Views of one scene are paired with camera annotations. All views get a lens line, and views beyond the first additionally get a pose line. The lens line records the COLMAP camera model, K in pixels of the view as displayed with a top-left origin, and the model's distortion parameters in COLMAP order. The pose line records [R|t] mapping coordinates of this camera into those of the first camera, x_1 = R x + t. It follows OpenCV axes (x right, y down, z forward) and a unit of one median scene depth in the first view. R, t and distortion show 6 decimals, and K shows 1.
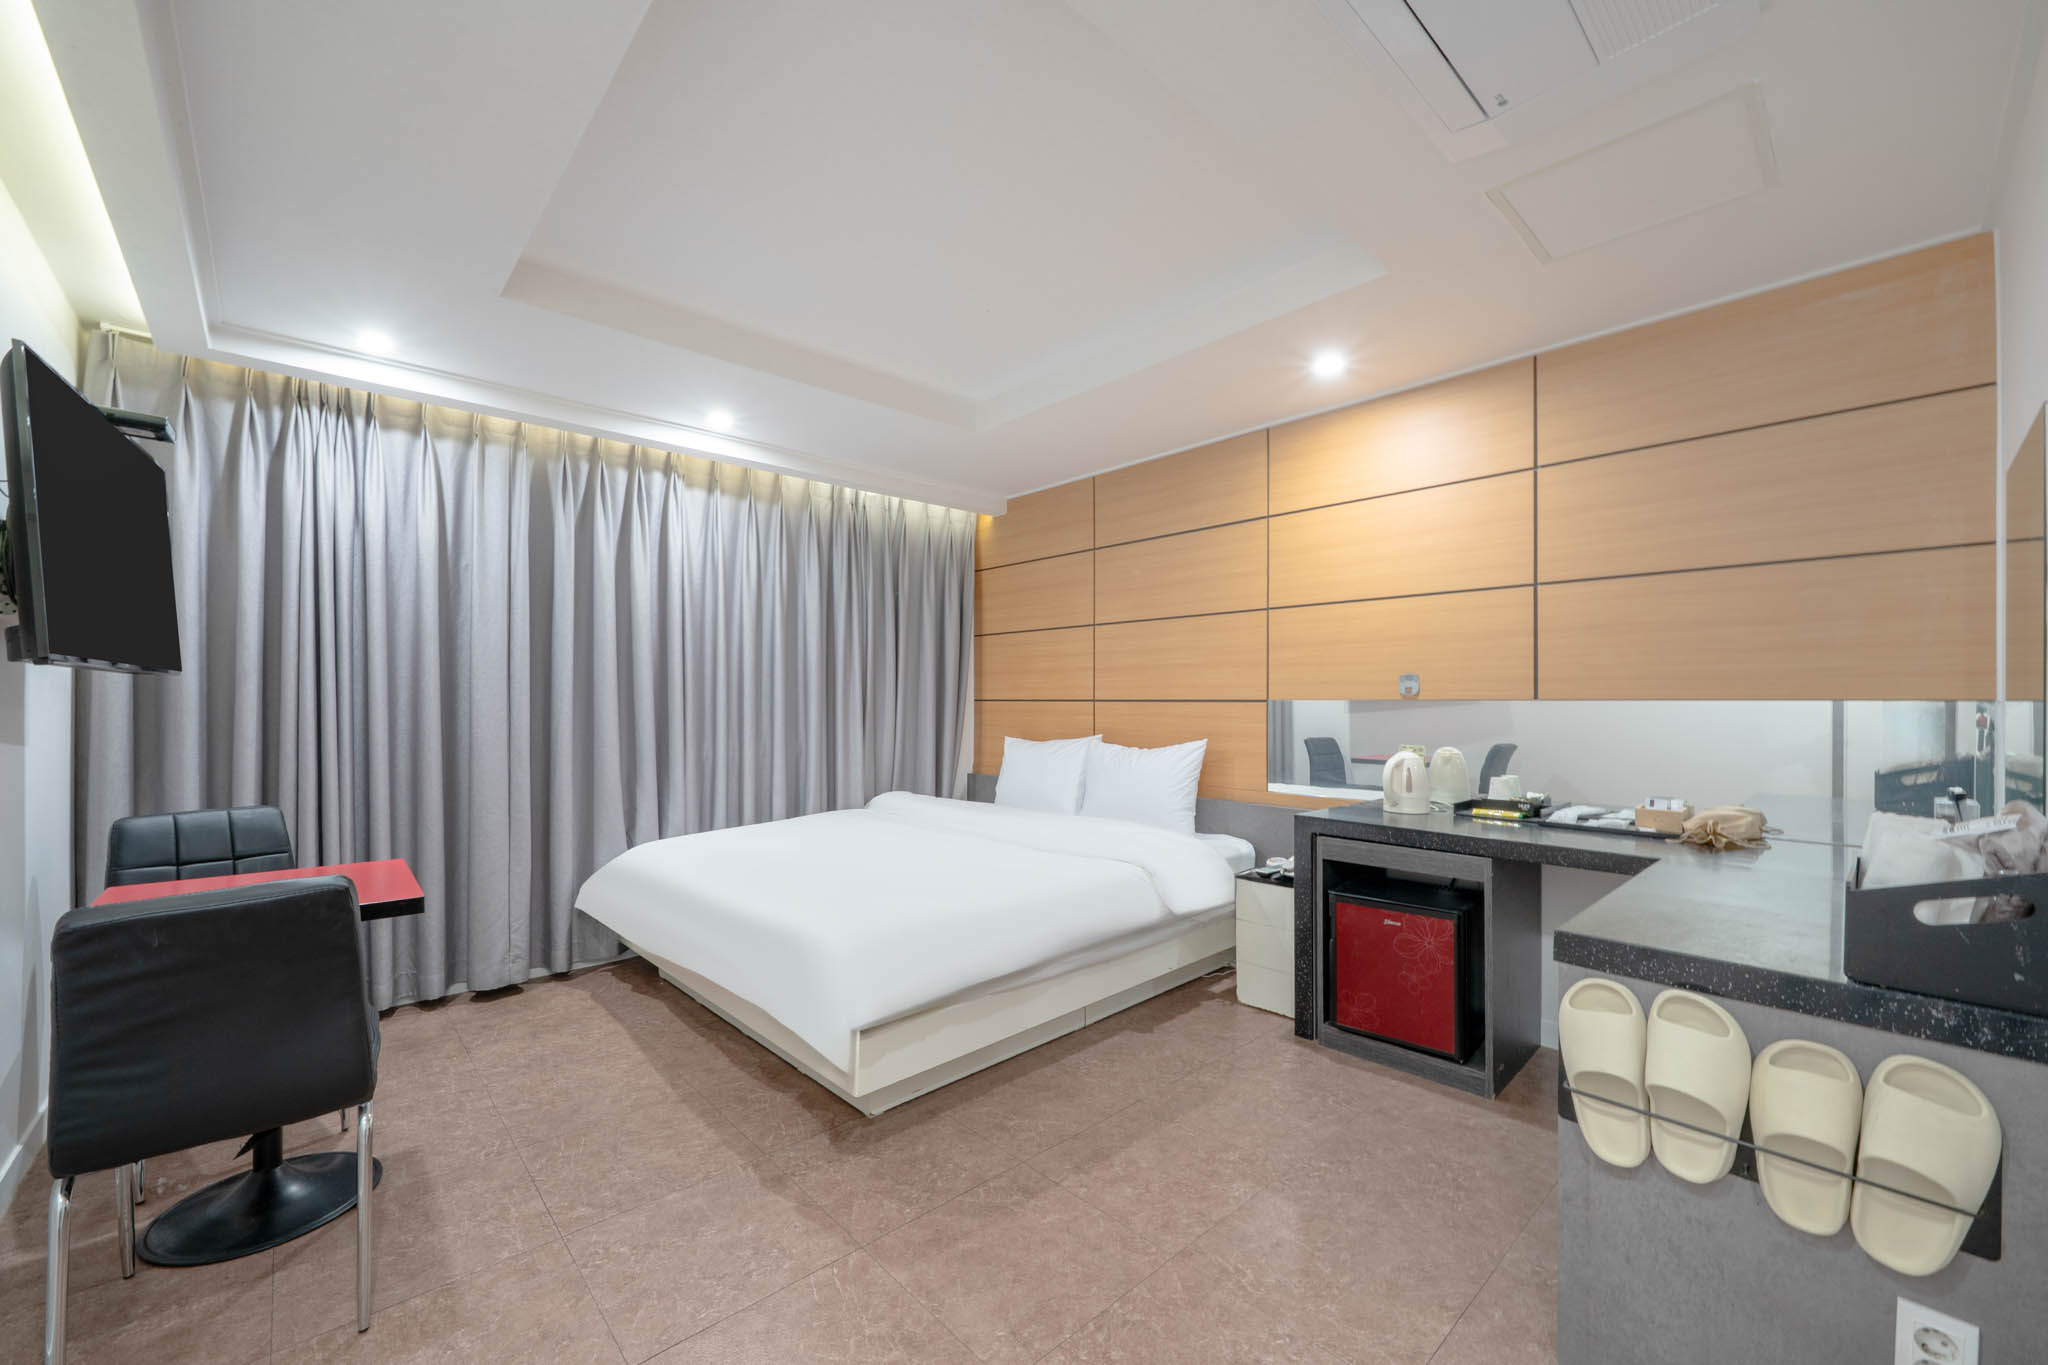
lens RADIAL K [[820.2, 0, 971.2], [0, 820.2, 692.2], [0, 0, 1]] dist [-0.001184, 0.000070]
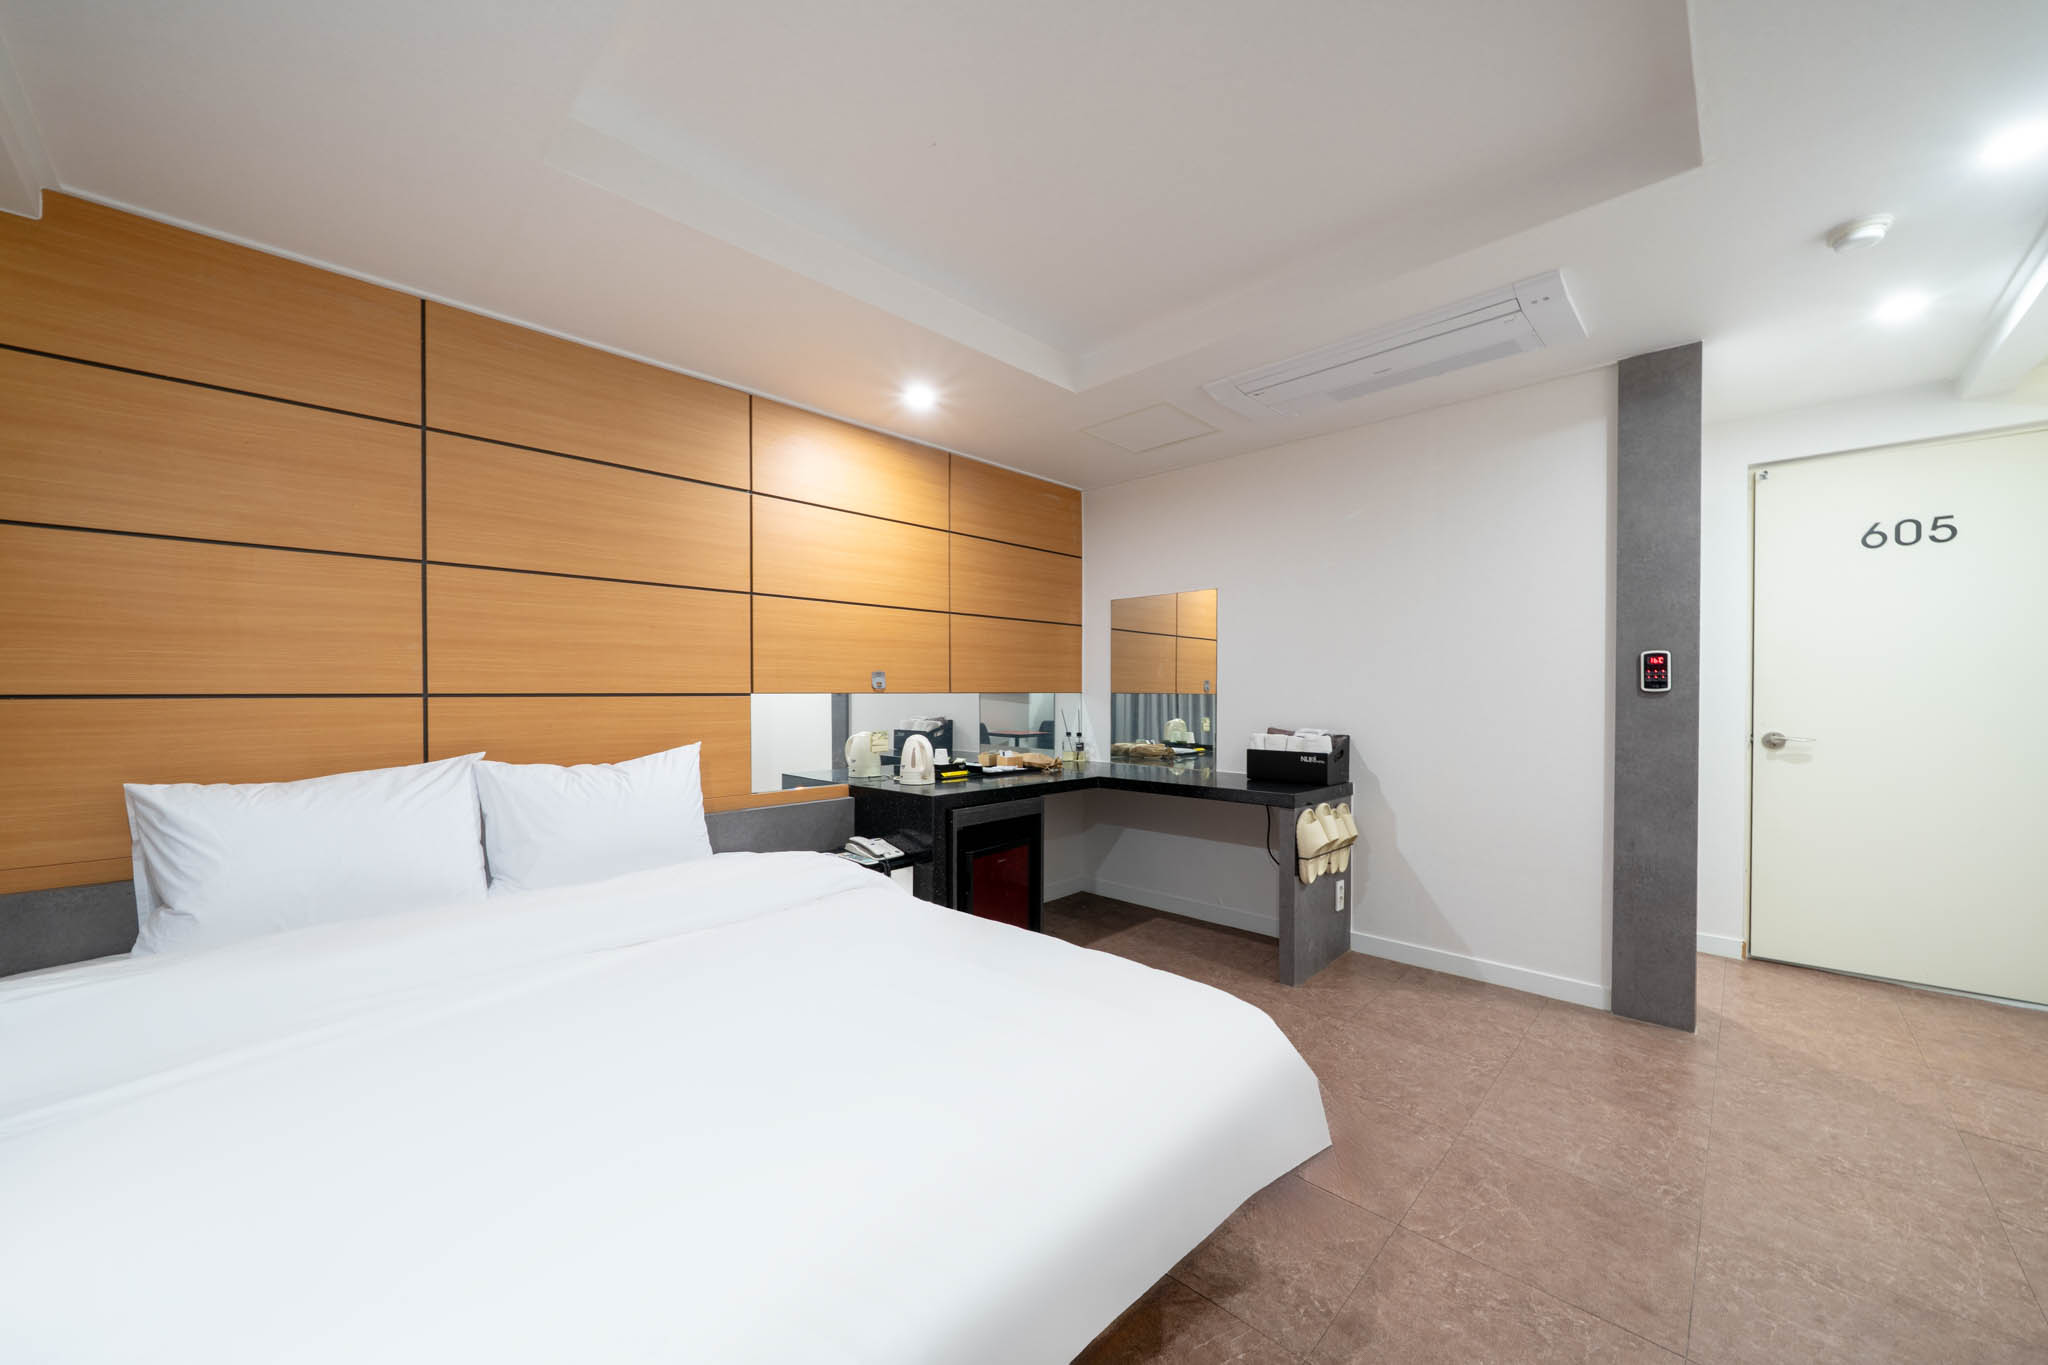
lens RADIAL K [[820.2, 0, 971.2], [0, 820.2, 692.2], [0, 0, 1]] dist [-0.001184, 0.000070]
pose [[-0.120303, 0.003204, 0.992732, -0.662873], [-0.004801, 0.999981, -0.003809, 0.012072], [-0.992726, -0.005225, -0.120285, 1.010738]]
